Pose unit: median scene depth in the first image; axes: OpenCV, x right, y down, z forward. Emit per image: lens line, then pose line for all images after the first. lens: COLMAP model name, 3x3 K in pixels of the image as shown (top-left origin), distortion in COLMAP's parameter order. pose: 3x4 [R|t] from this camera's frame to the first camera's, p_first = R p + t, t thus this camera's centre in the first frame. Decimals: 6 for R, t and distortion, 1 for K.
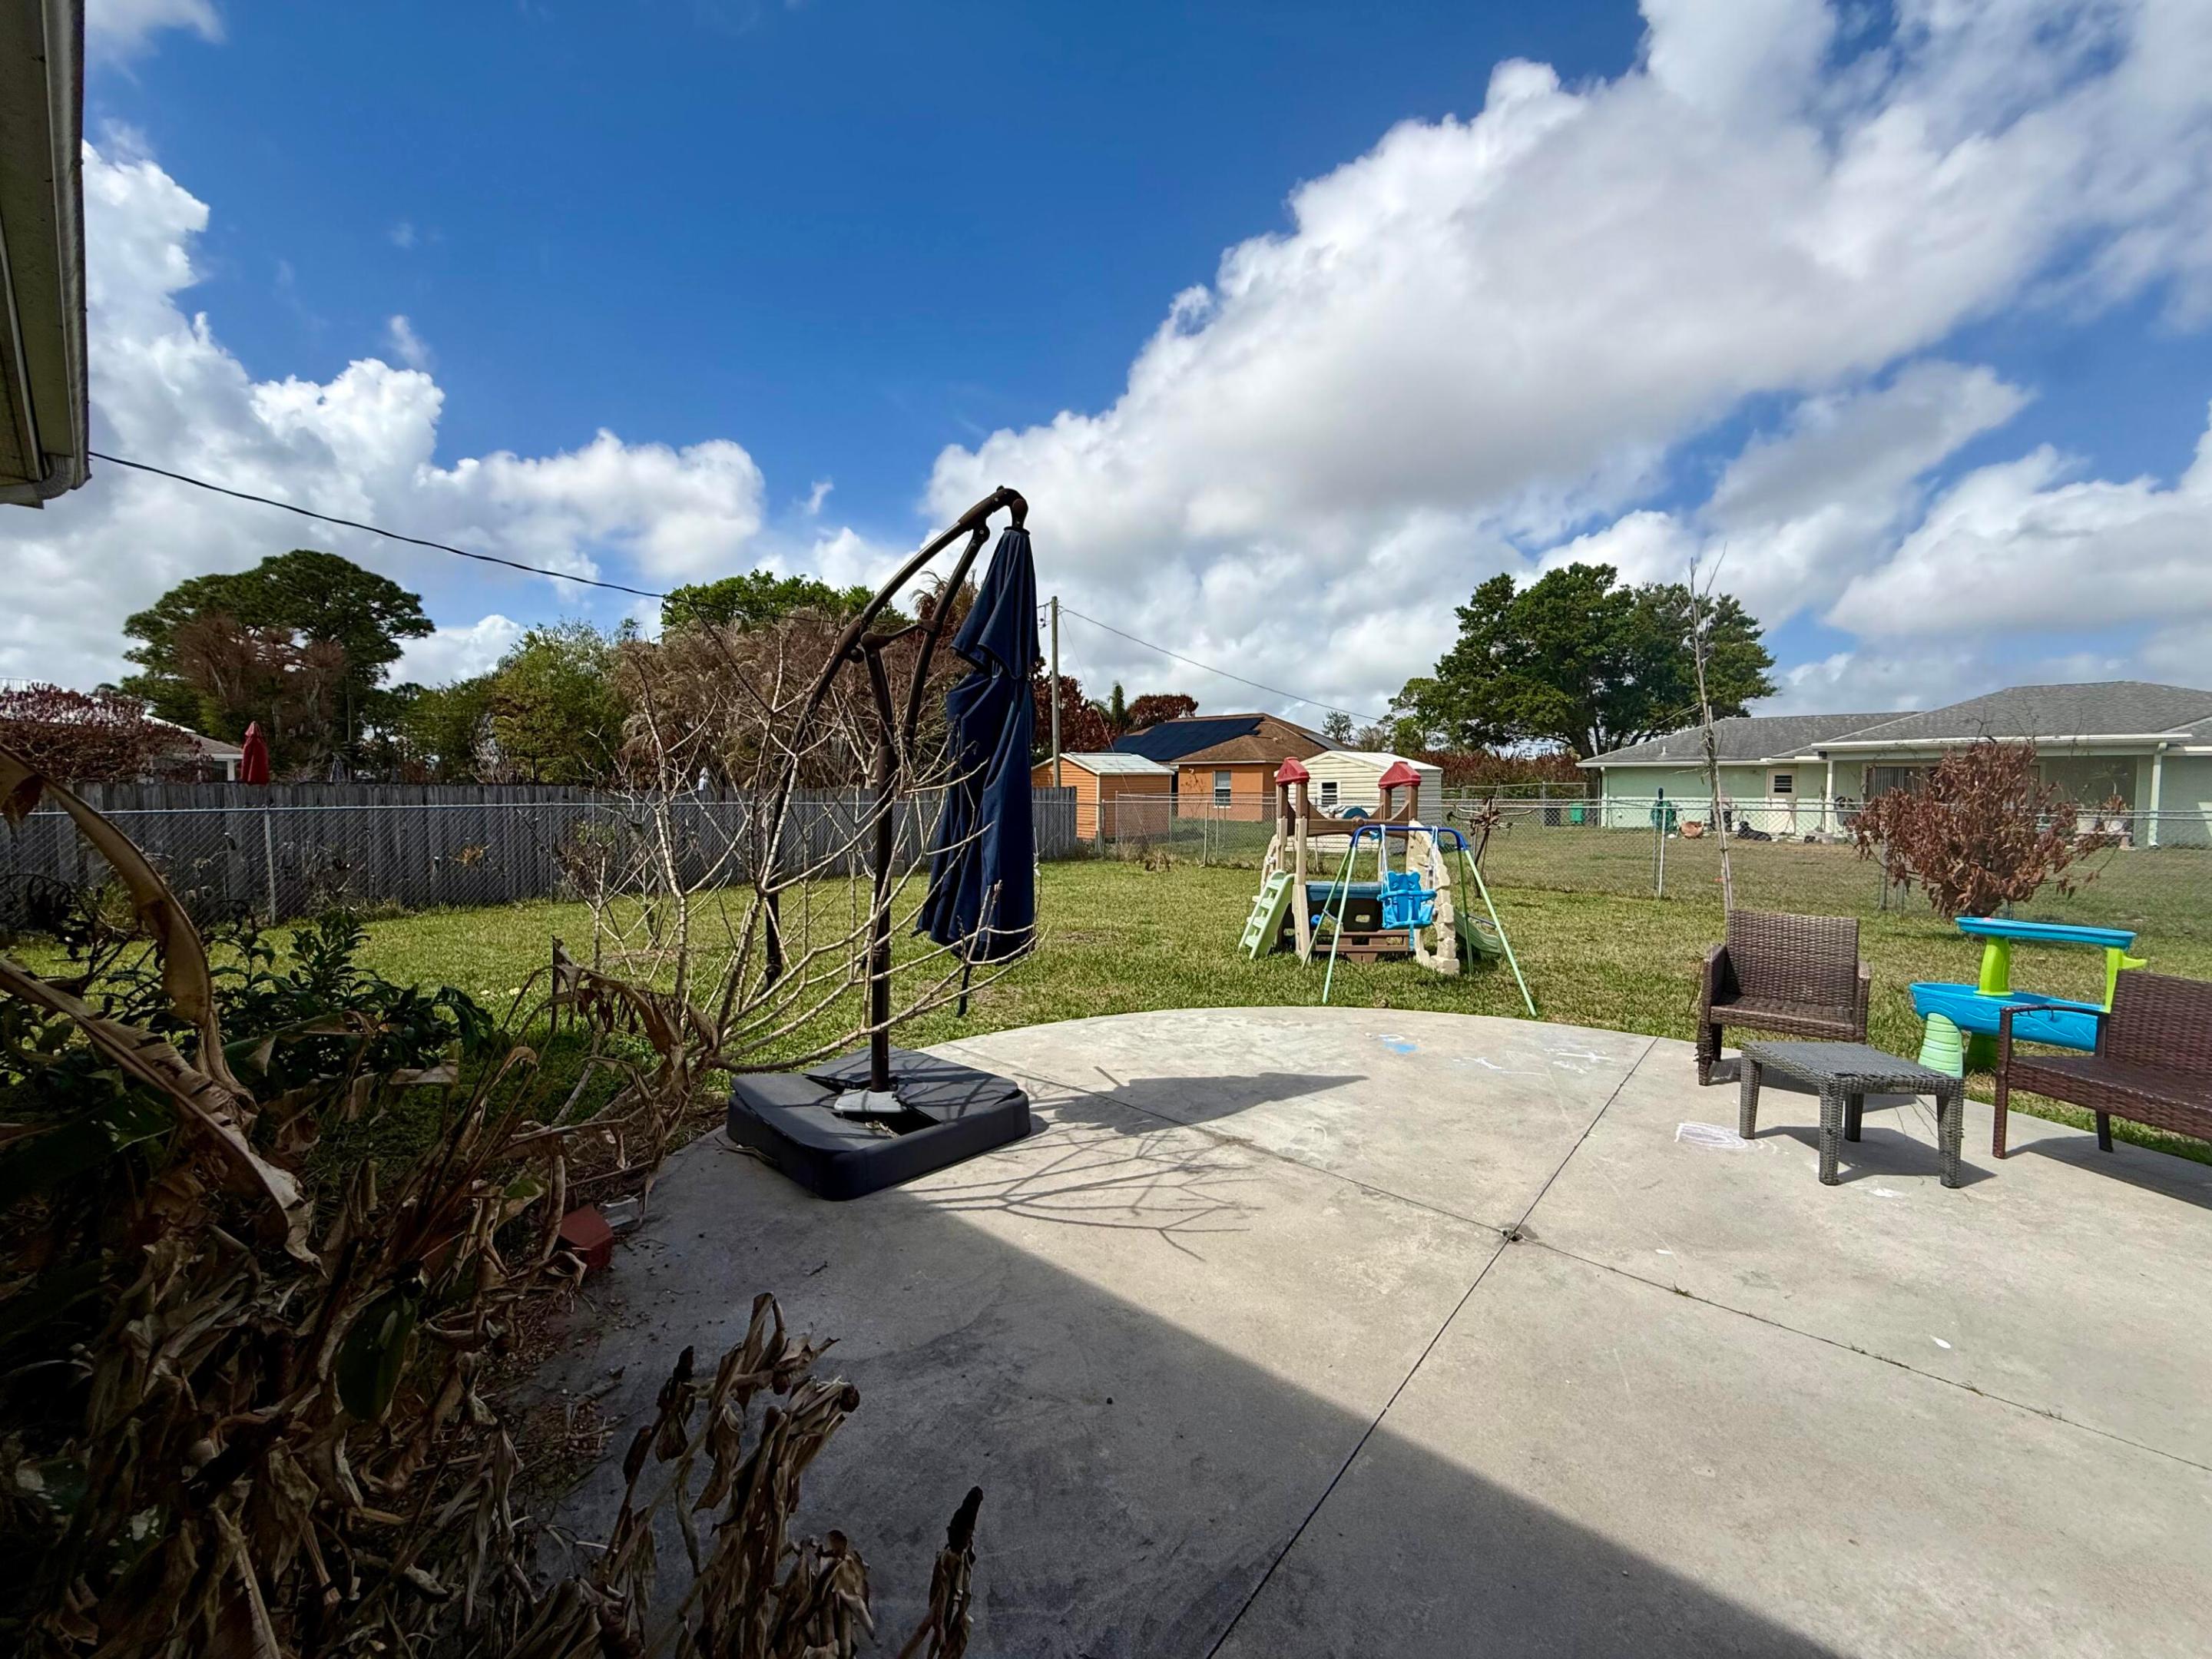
lens RADIAL K [[891.0, 0, 1109.4], [0, 891.0, 810.9], [0, 0, 1]] dist [-0.001258, -0.001040]
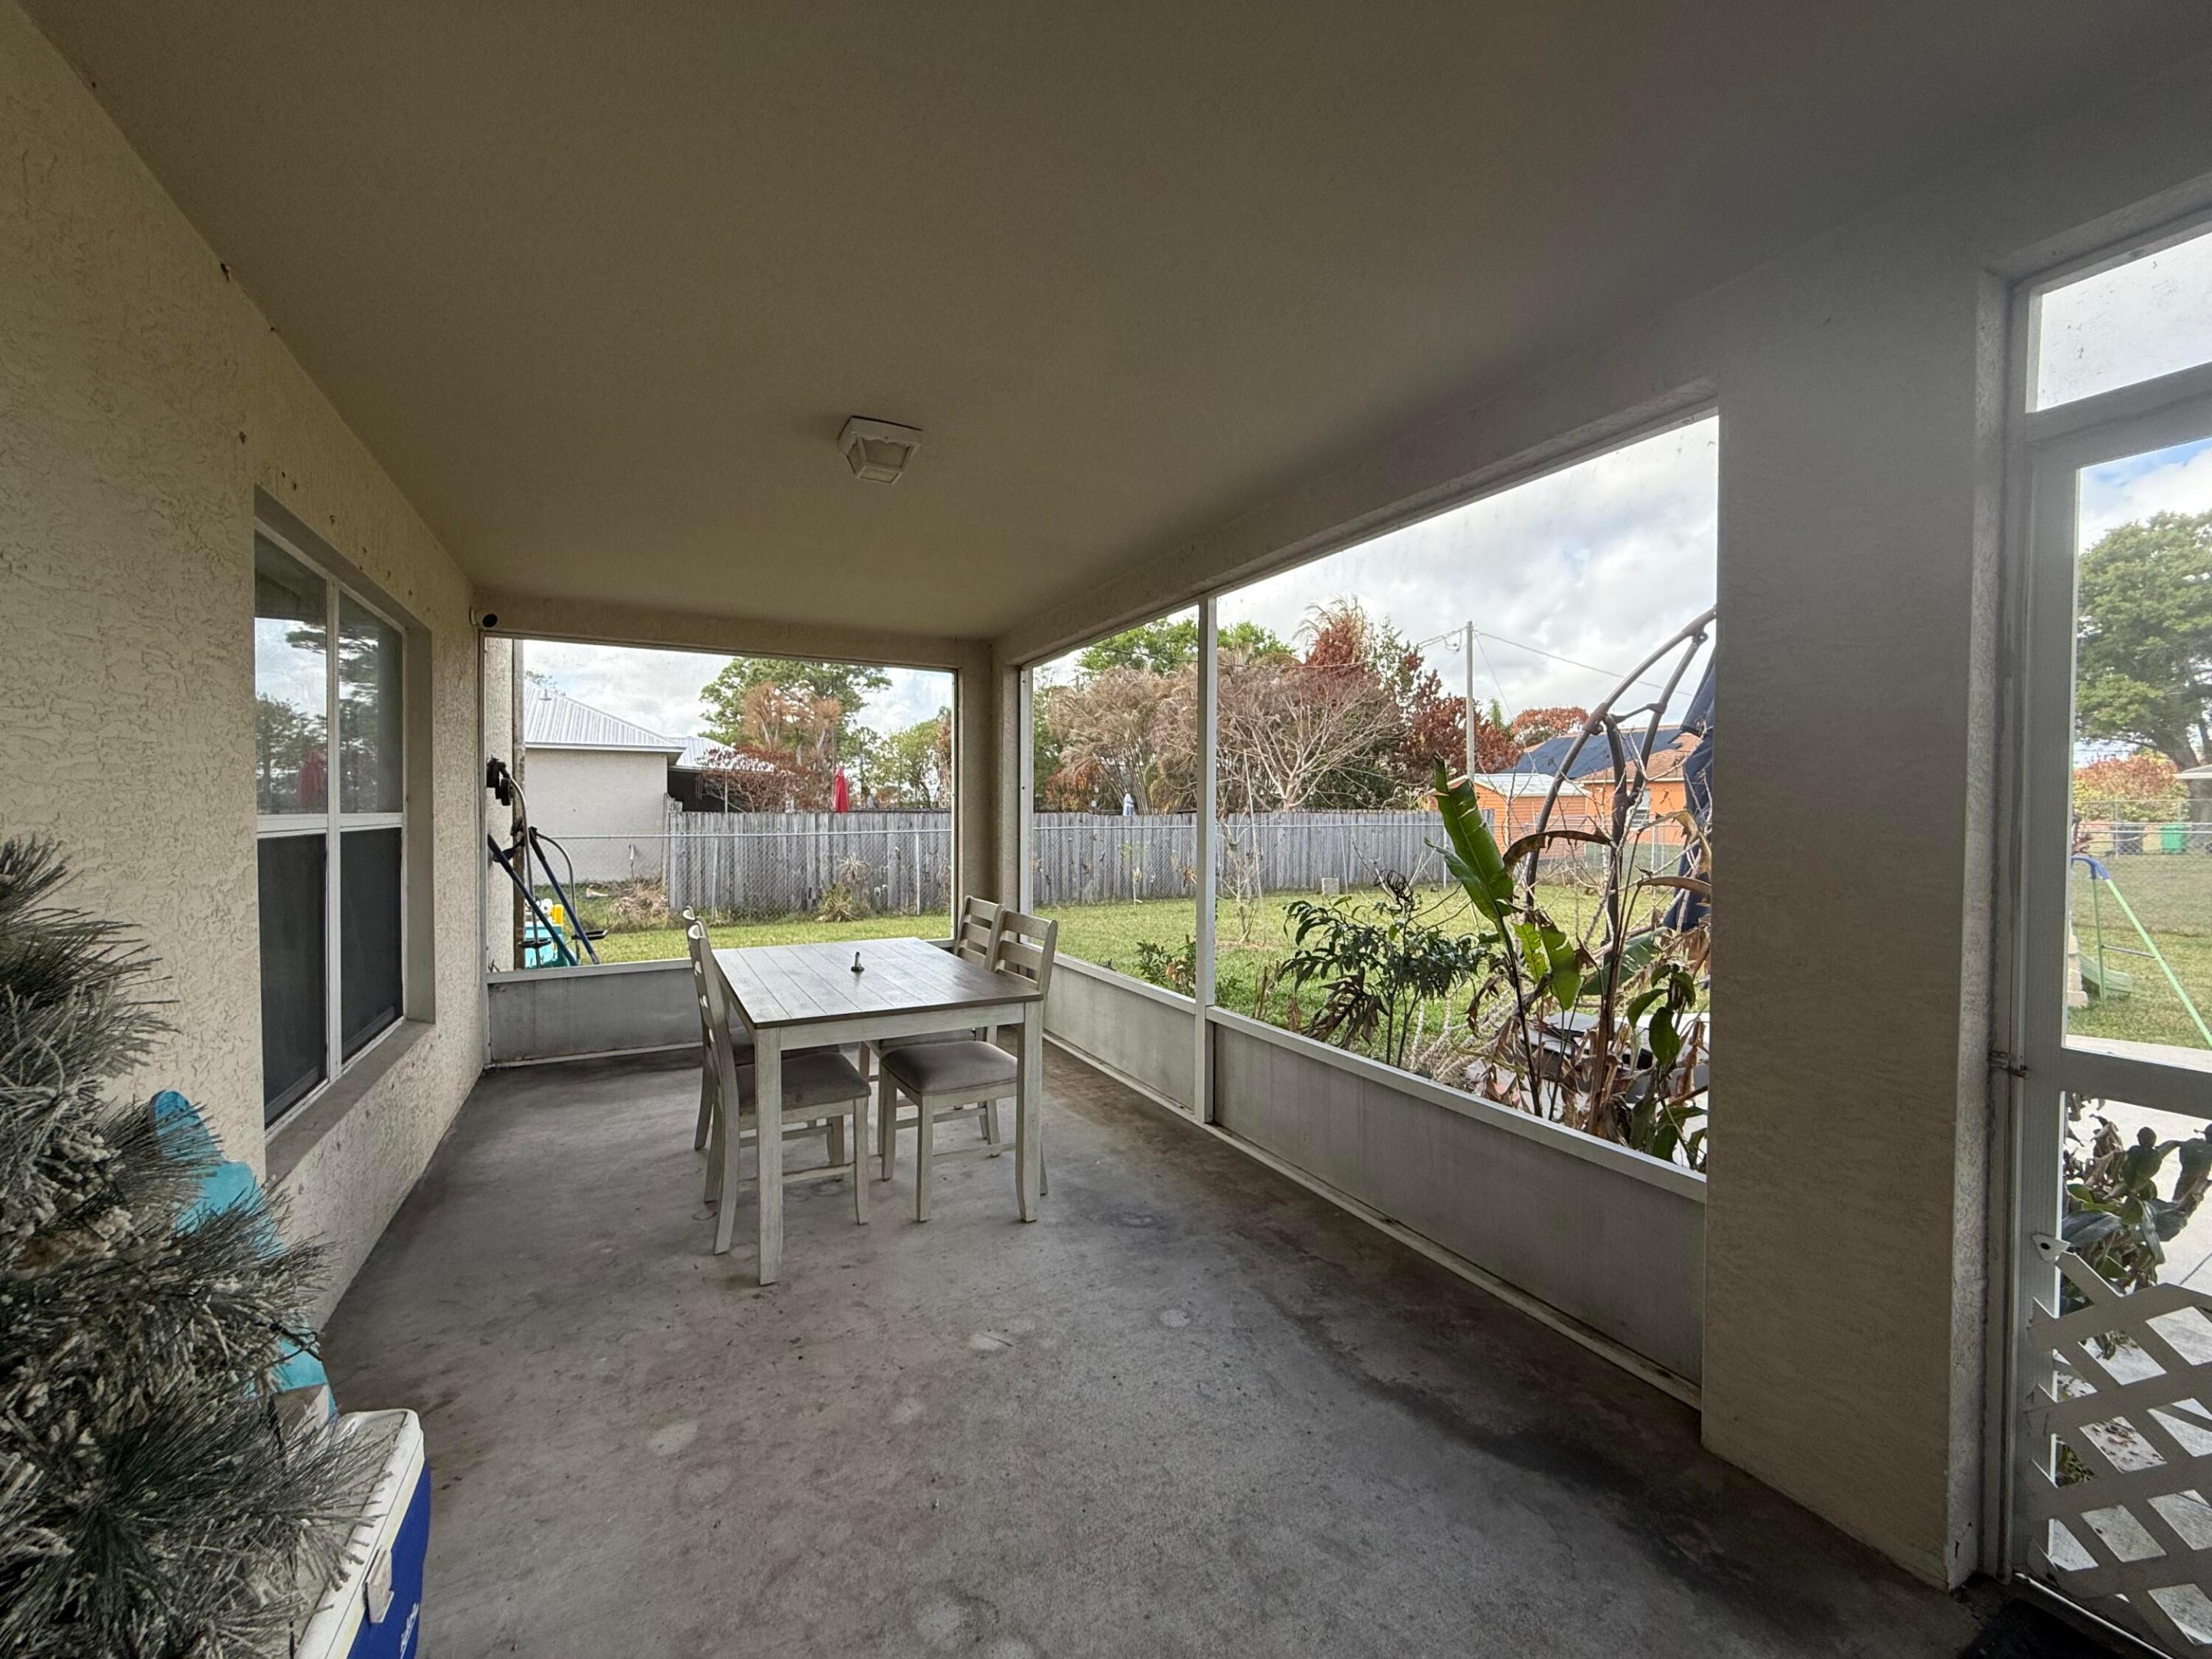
lens RADIAL K [[891.0, 0, 1097.8], [0, 891.0, 818.4], [0, 0, 1]] dist [-0.001258, -0.001040]
pose [[0.926812, -0.002001, -0.375521, -0.119778], [-0.003645, 0.999891, -0.014324, -0.002755], [0.375509, 0.014644, 0.926703, -0.148754]]
